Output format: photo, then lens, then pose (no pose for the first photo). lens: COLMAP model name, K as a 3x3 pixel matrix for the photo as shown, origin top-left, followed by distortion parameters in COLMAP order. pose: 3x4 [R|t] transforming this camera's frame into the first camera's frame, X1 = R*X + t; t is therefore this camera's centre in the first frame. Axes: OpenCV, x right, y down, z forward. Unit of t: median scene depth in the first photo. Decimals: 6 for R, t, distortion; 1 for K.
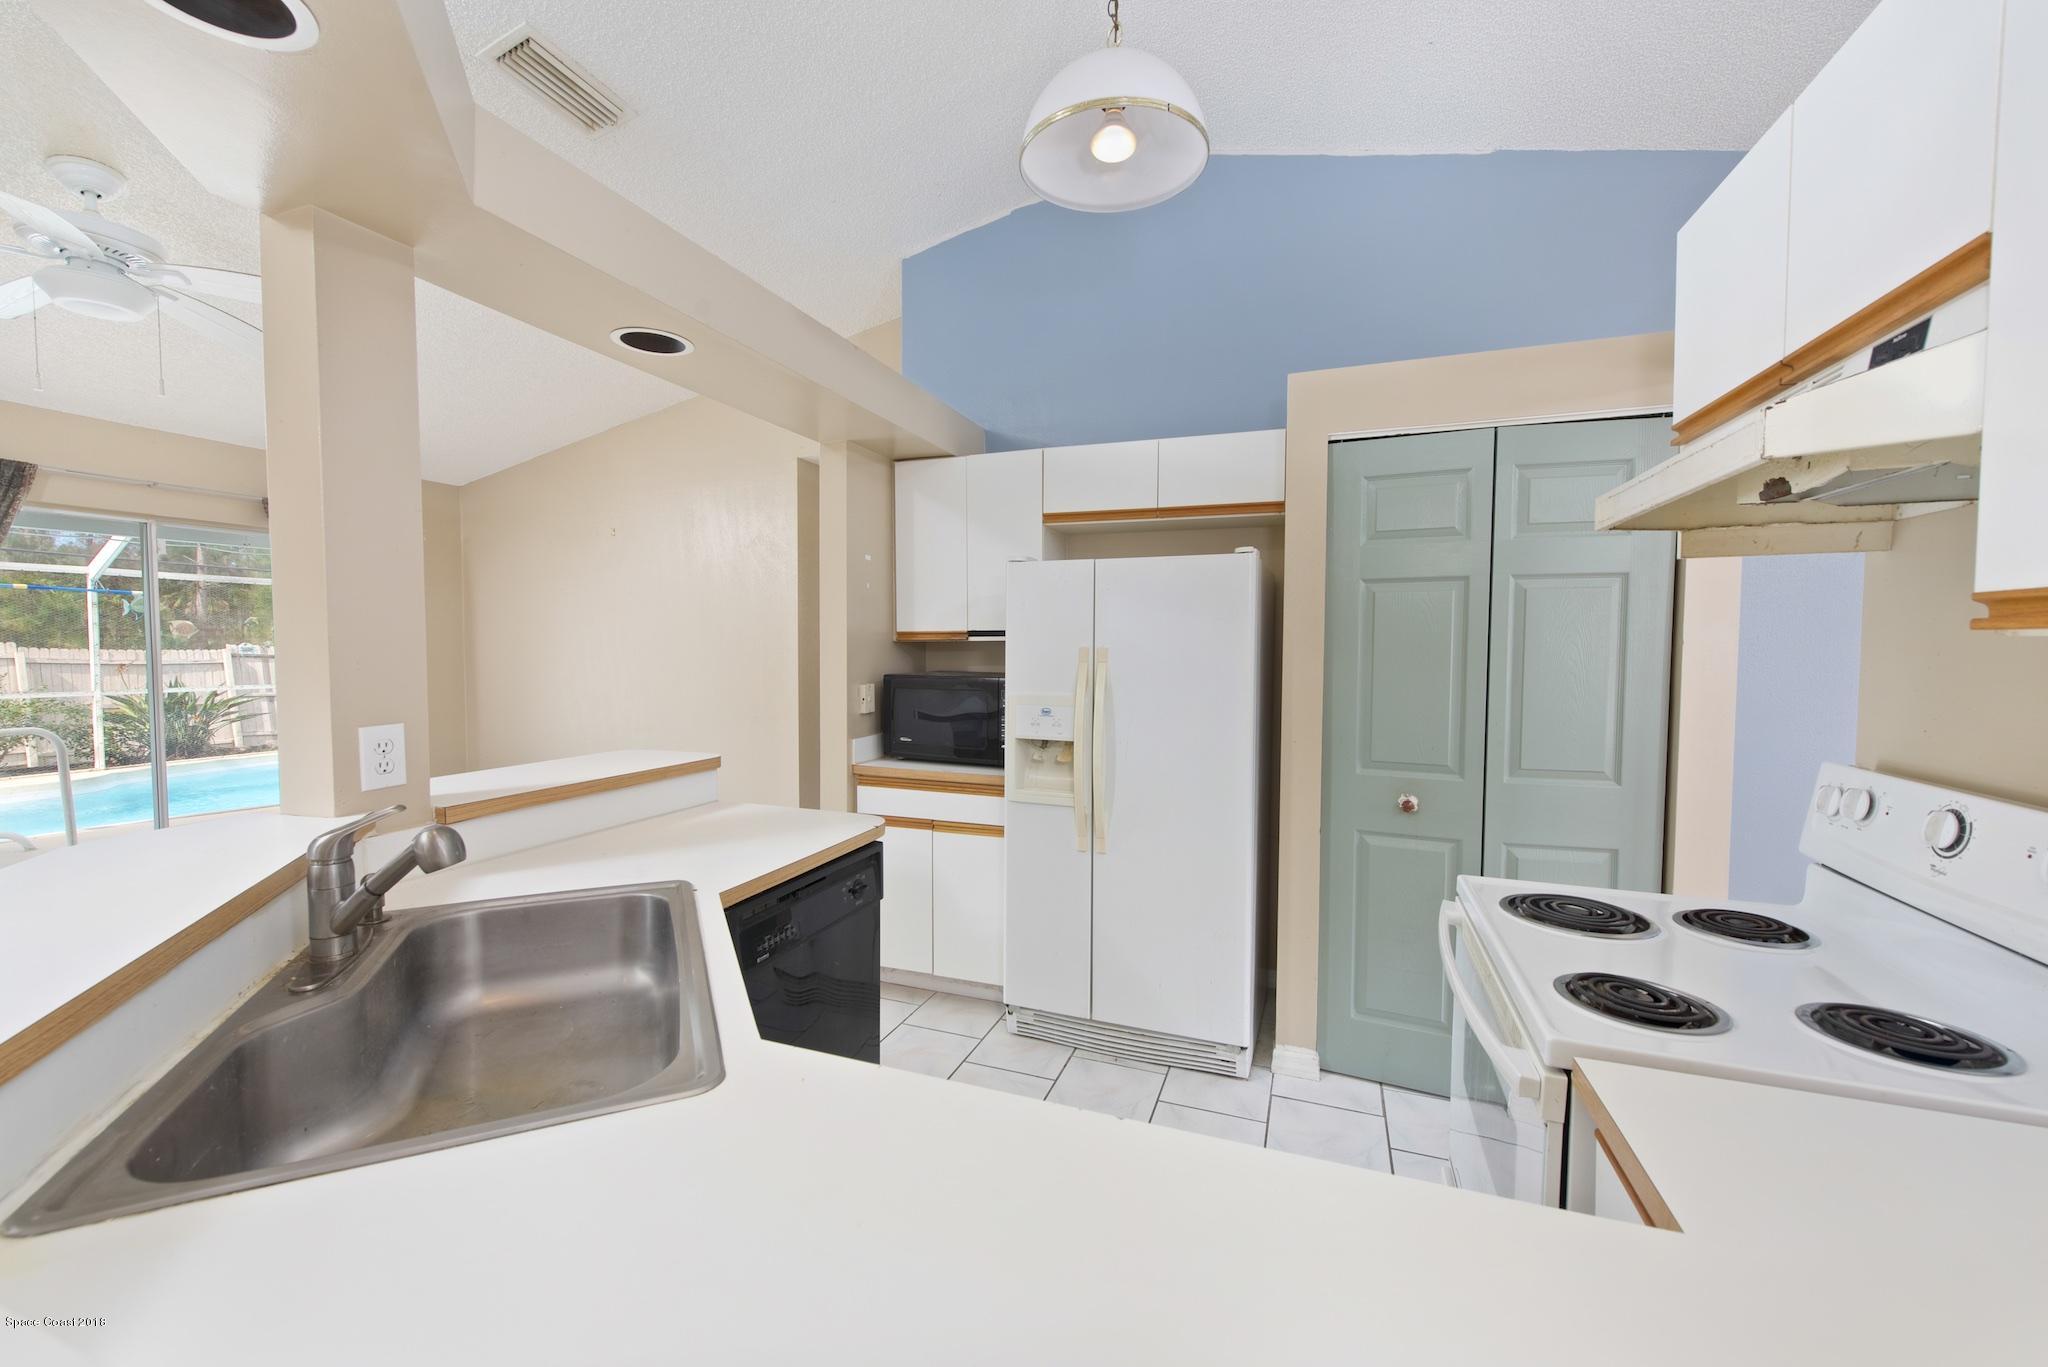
lens RADIAL K [[800.9, 0, 1024.1], [0, 800.9, 679.7], [0, 0, 1]] dist [0.002876, -0.000902]
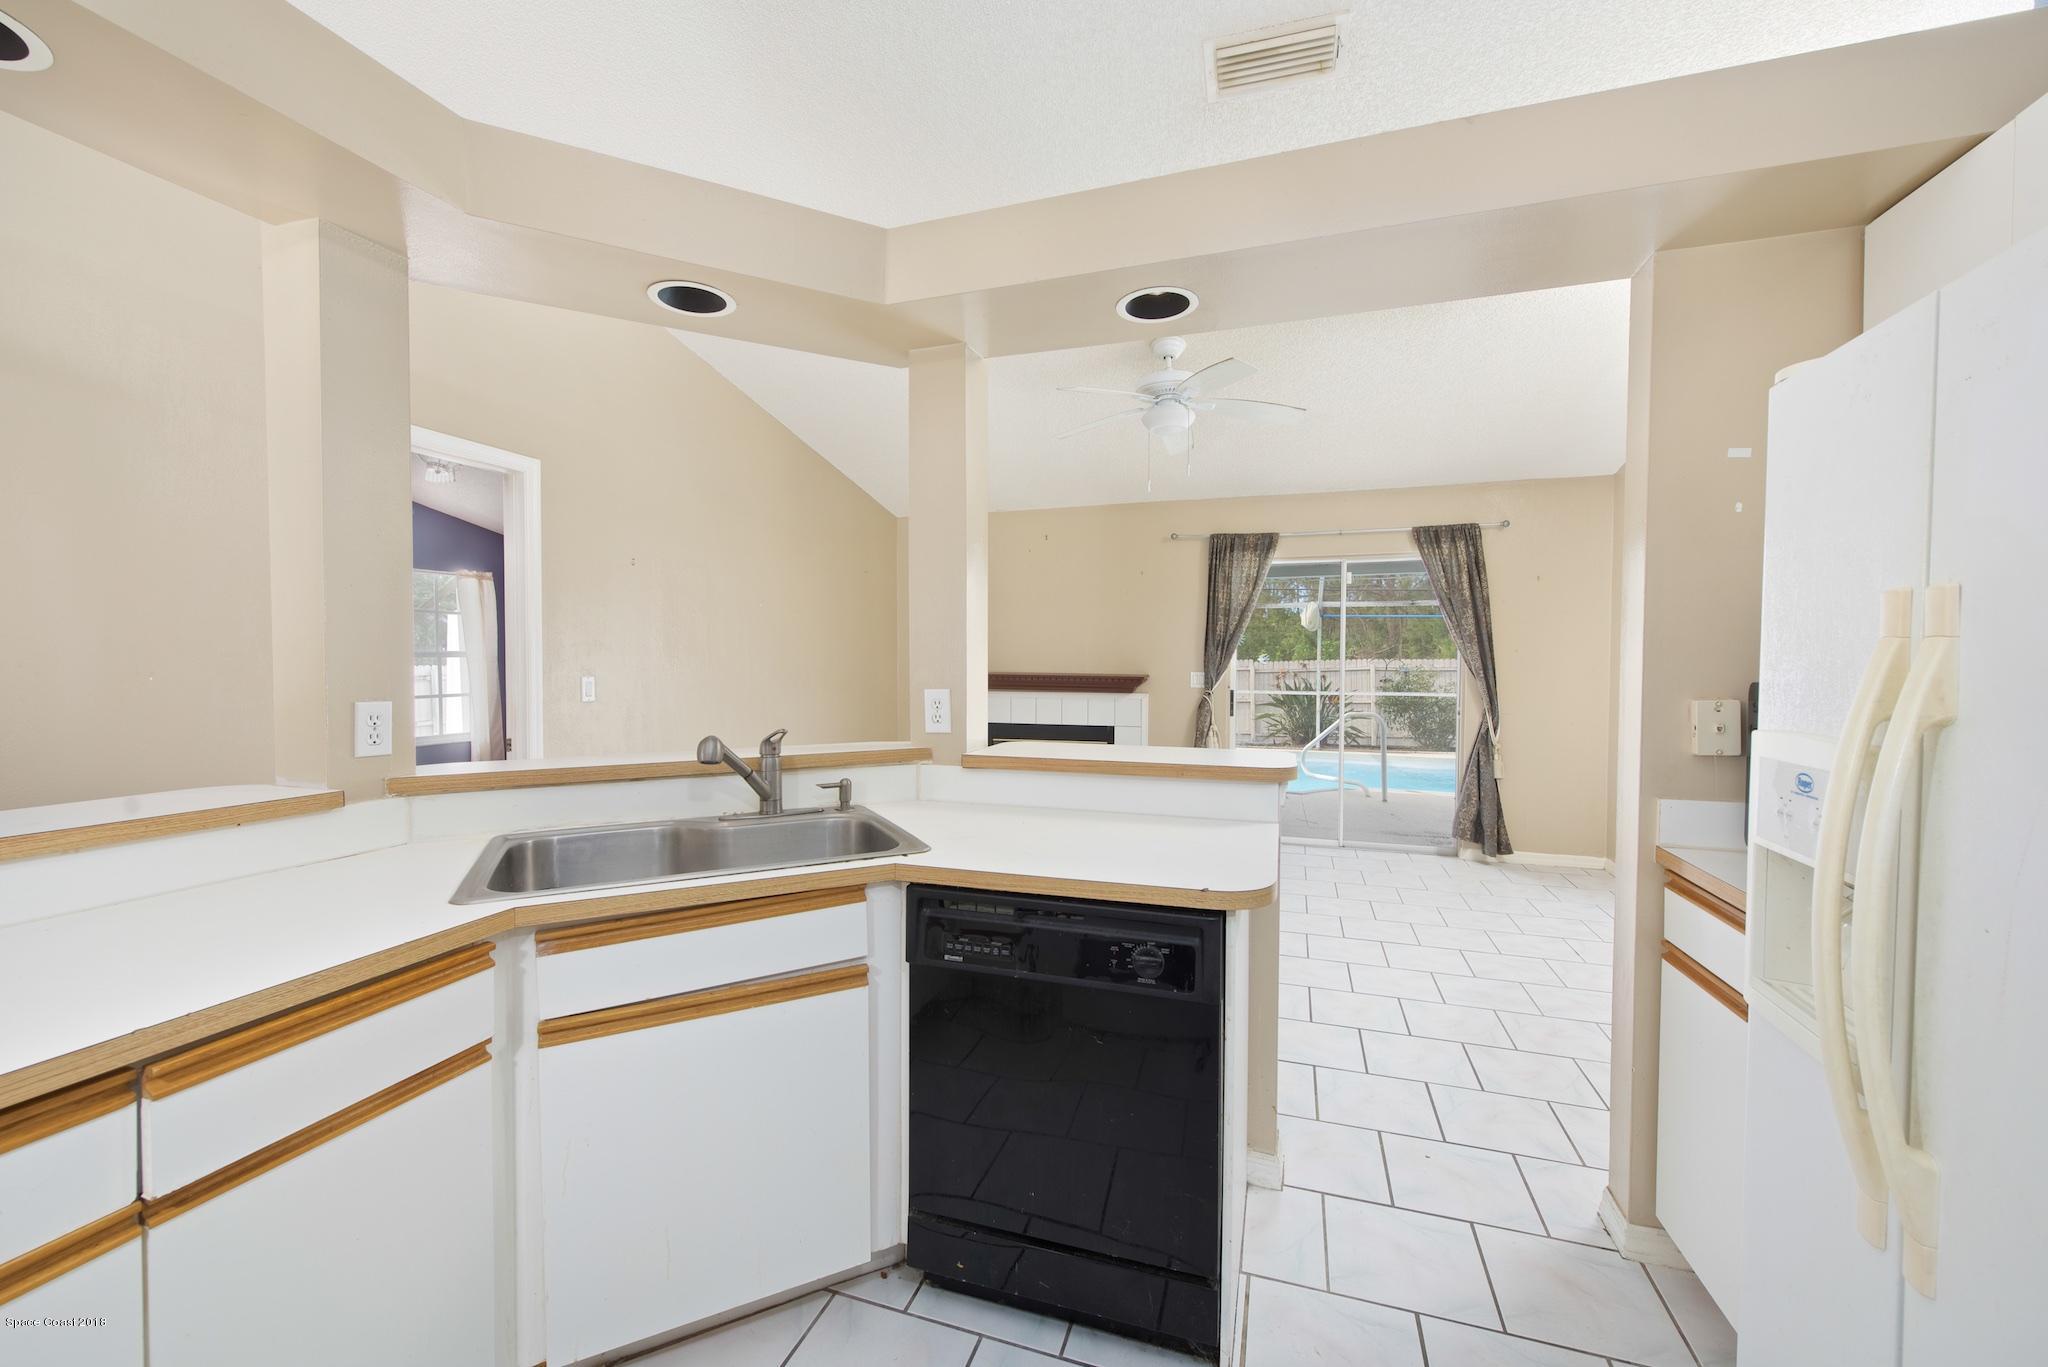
lens RADIAL K [[800.9, 0, 1024.1], [0, 800.9, 679.7], [0, 0, 1]] dist [0.002876, -0.000902]
pose [[0.031330, 0.017017, -0.999364, 0.363709], [-0.047666, 0.998743, 0.015512, 0.006449], [0.998372, 0.047150, 0.032102, 0.640580]]
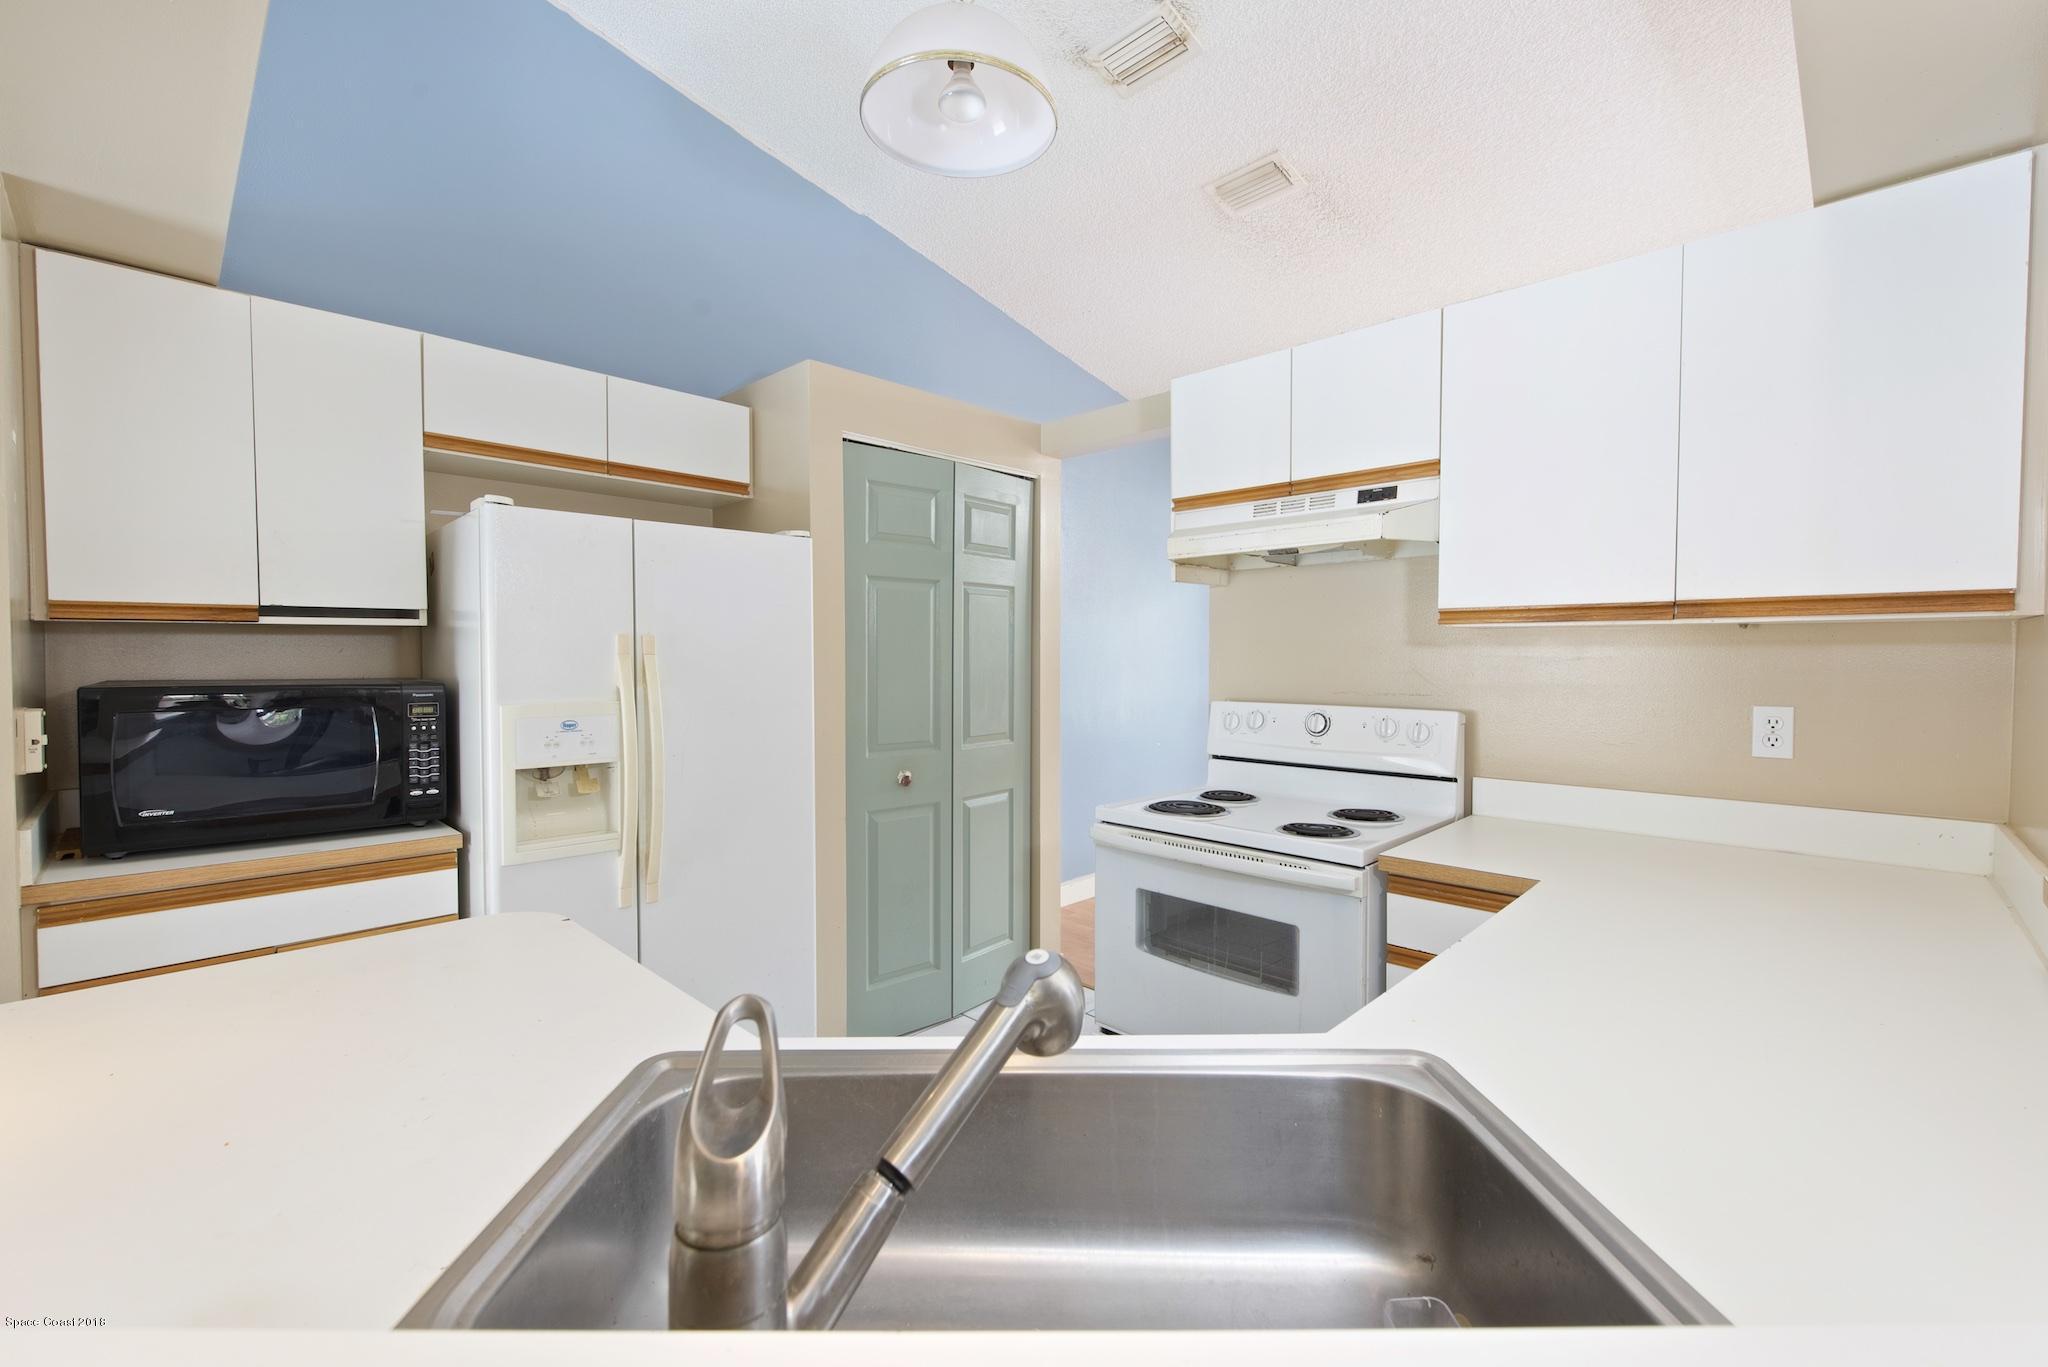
lens RADIAL K [[853.3, 0, 1024.0], [0, 853.3, 683.5], [0, 0, 1]] dist [-0.000874, -0.000042]
pose [[0.411154, -0.035280, 0.910883, -0.486677], [0.039901, 0.998990, 0.020682, 0.003552], [-0.910692, 0.027841, 0.412147, 0.321253]]
